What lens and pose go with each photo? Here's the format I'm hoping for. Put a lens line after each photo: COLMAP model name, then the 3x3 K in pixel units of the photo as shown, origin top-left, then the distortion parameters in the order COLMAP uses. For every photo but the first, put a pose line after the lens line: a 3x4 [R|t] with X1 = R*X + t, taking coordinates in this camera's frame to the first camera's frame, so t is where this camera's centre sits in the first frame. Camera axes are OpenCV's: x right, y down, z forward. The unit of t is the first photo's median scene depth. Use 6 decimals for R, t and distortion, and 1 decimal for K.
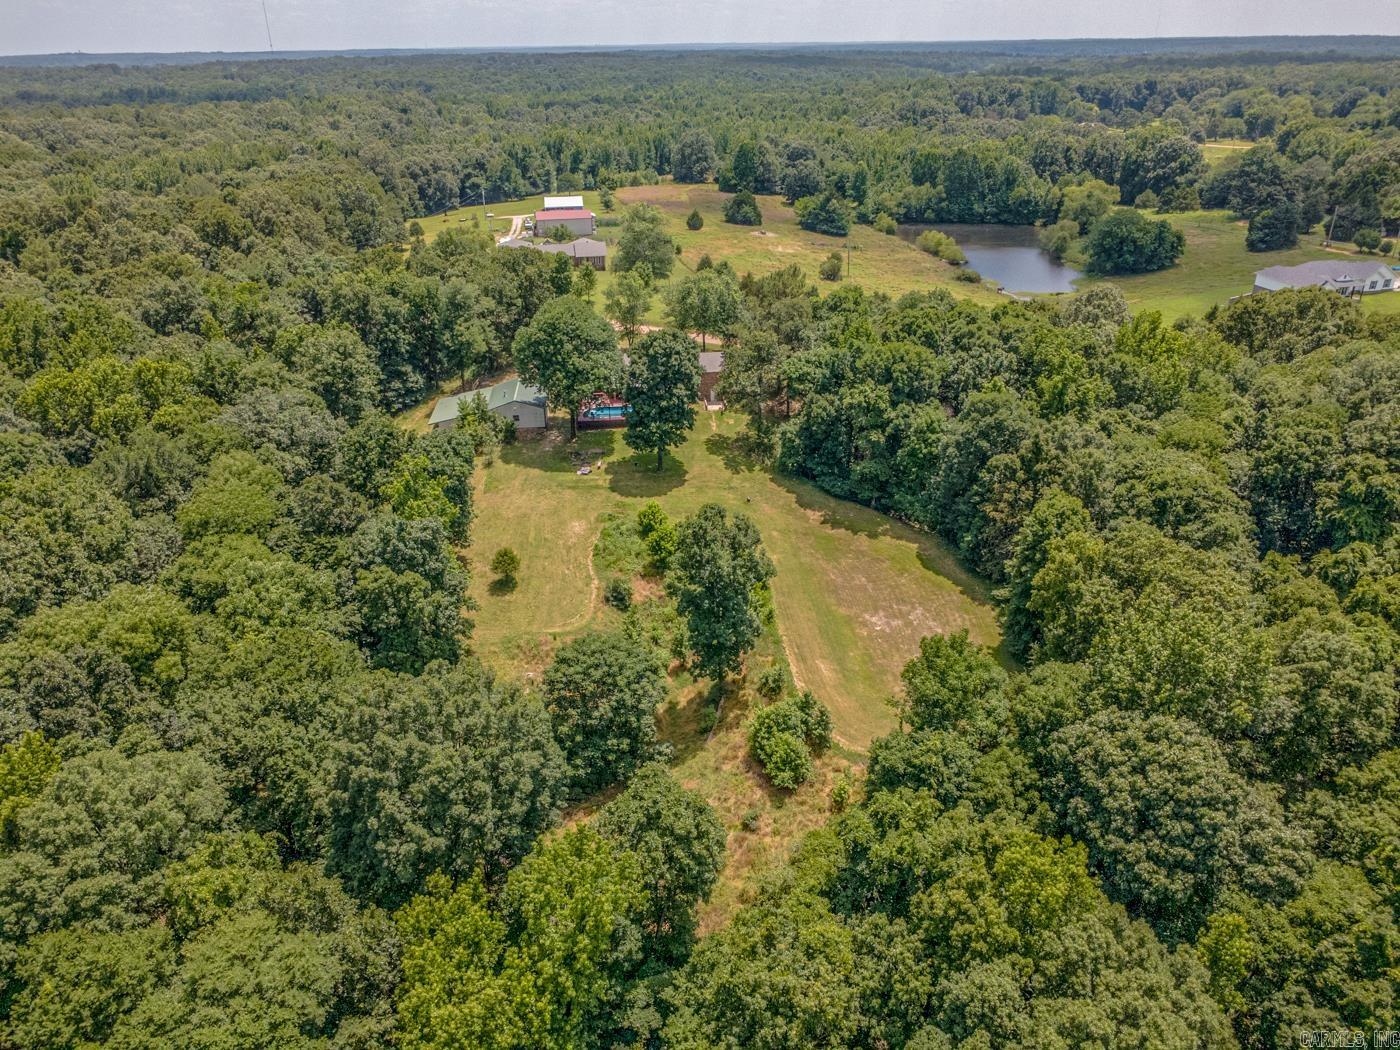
lens RADIAL K [[981.3, 0, 700.0], [0, 981.3, 525.0], [0, 0, 1]] dist [0.003049, 0.000385]
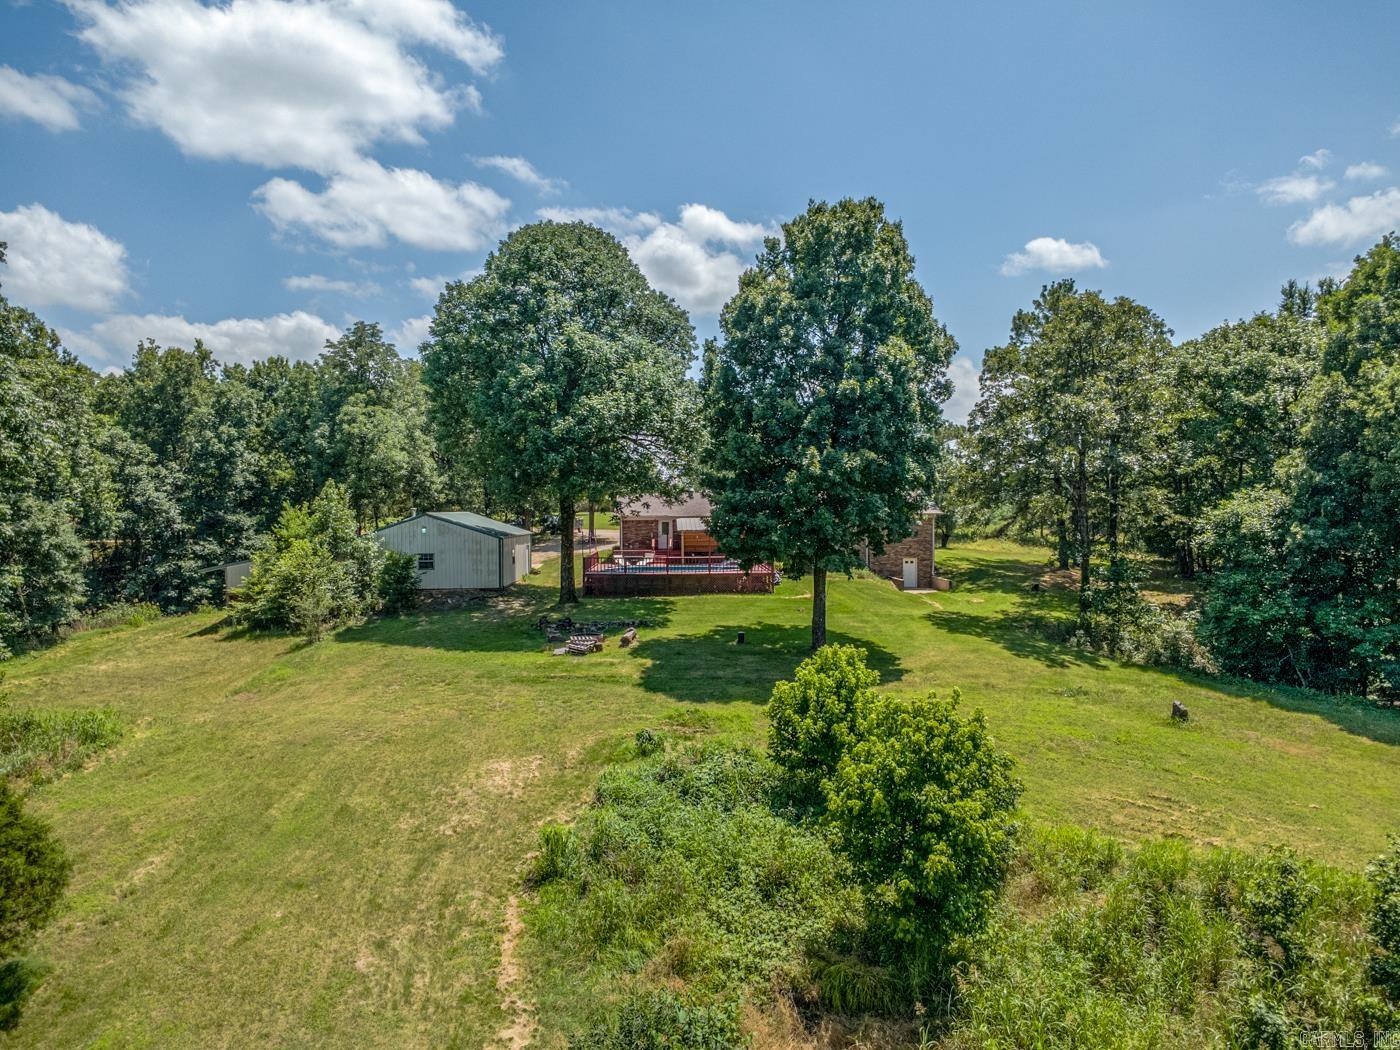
lens RADIAL K [[981.3, 0, 700.0], [0, 981.3, 525.0], [0, 0, 1]] dist [0.003049, 0.000385]
pose [[0.997466, 0.003340, -0.071068, -0.057563], [-0.033632, 0.902381, -0.429624, 0.043691], [0.062695, 0.430925, 0.900207, 0.713861]]
